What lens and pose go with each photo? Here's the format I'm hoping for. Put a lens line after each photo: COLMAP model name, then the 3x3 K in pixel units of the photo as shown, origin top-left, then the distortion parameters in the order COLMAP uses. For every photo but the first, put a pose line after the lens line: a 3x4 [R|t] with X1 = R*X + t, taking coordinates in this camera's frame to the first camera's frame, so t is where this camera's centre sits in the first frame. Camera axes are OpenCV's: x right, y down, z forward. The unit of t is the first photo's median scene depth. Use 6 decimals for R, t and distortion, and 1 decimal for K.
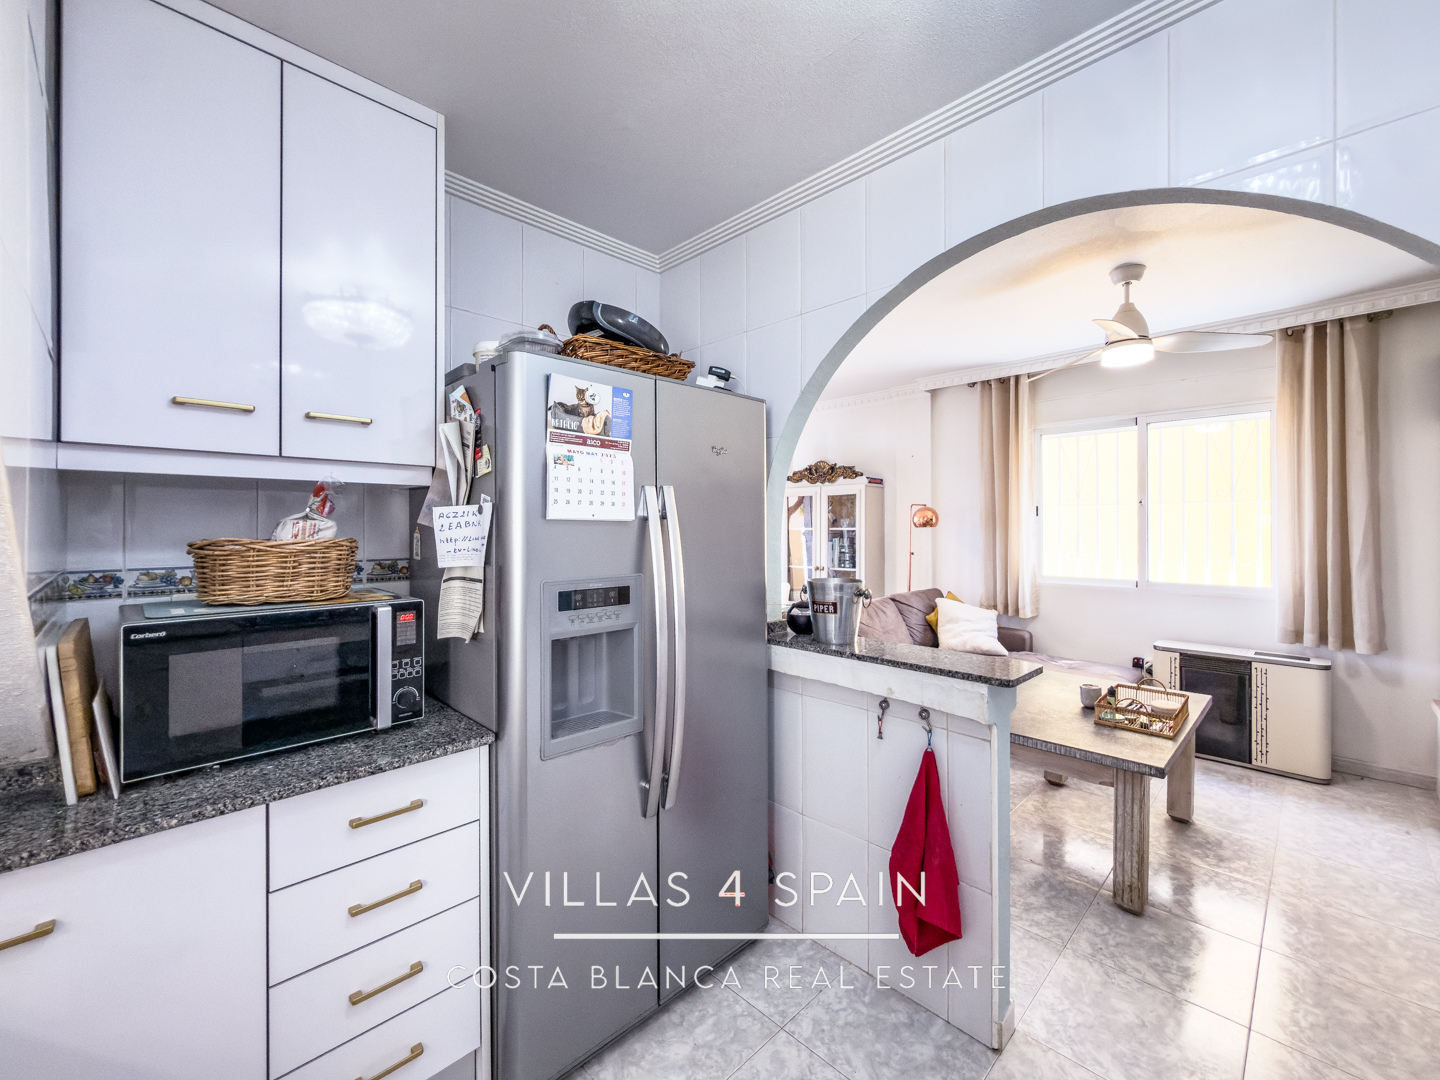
lens RADIAL K [[593.7, 0, 722.1], [0, 593.7, 524.9], [0, 0, 1]] dist [0.007279, 0.000222]
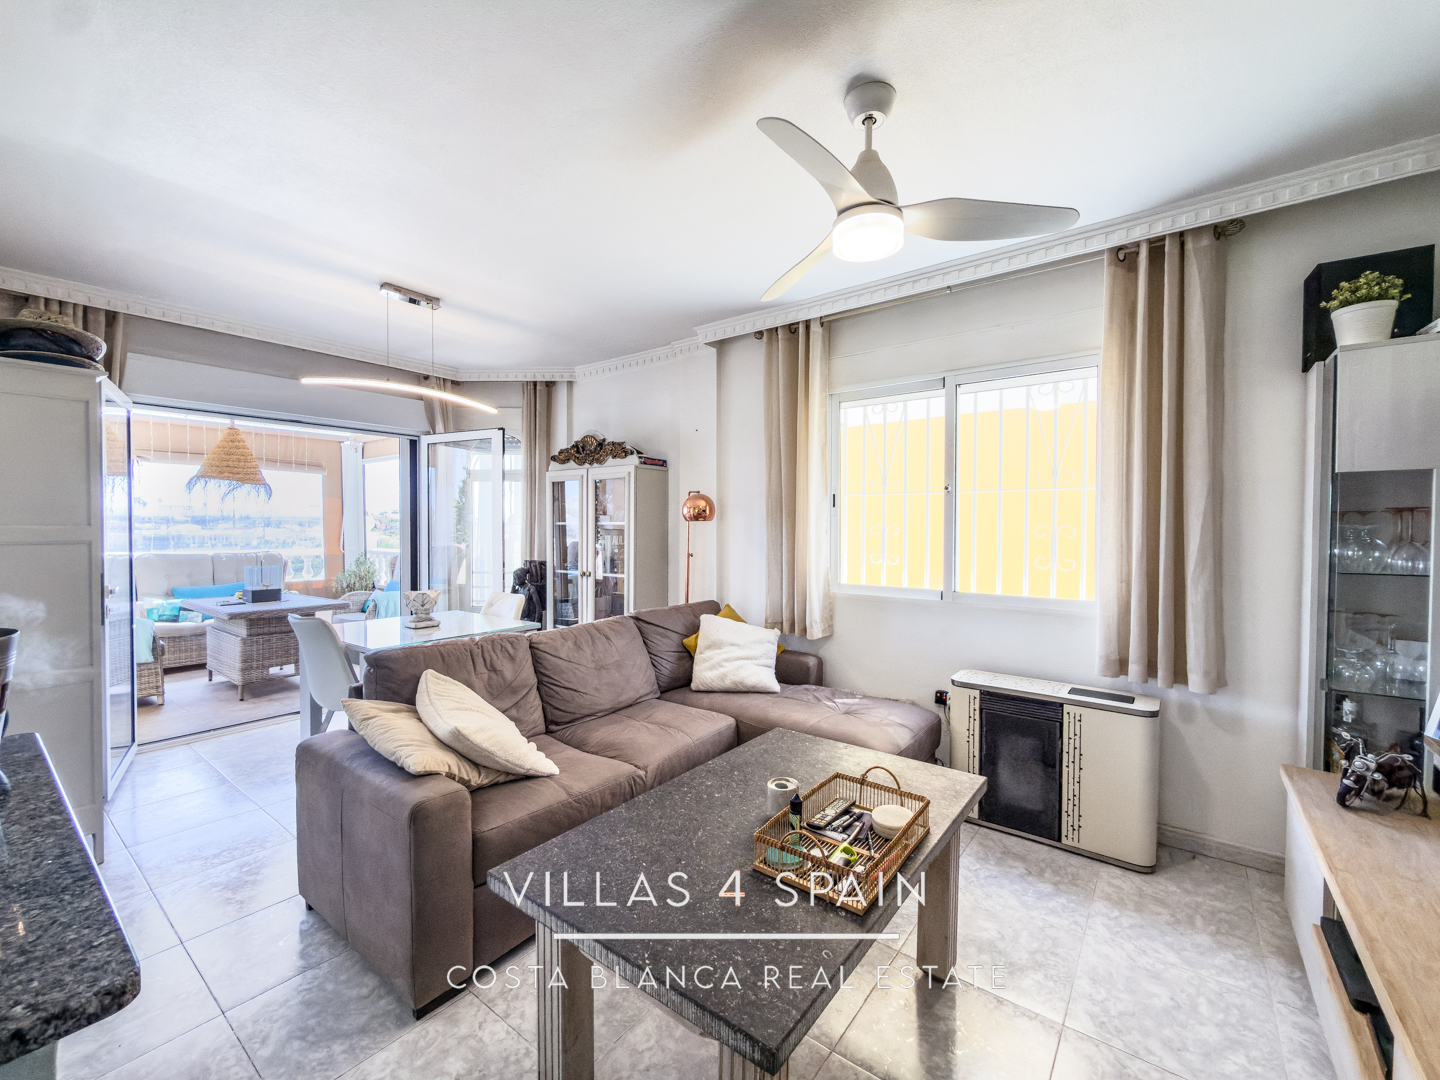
lens RADIAL K [[593.7, 0, 713.6], [0, 593.7, 536.6], [0, 0, 1]] dist [0.007279, 0.000222]
pose [[0.991846, -0.001174, 0.127435, 0.346881], [-0.002043, 0.999683, 0.025110, 0.006539], [-0.127424, -0.025166, 0.991529, 0.316902]]
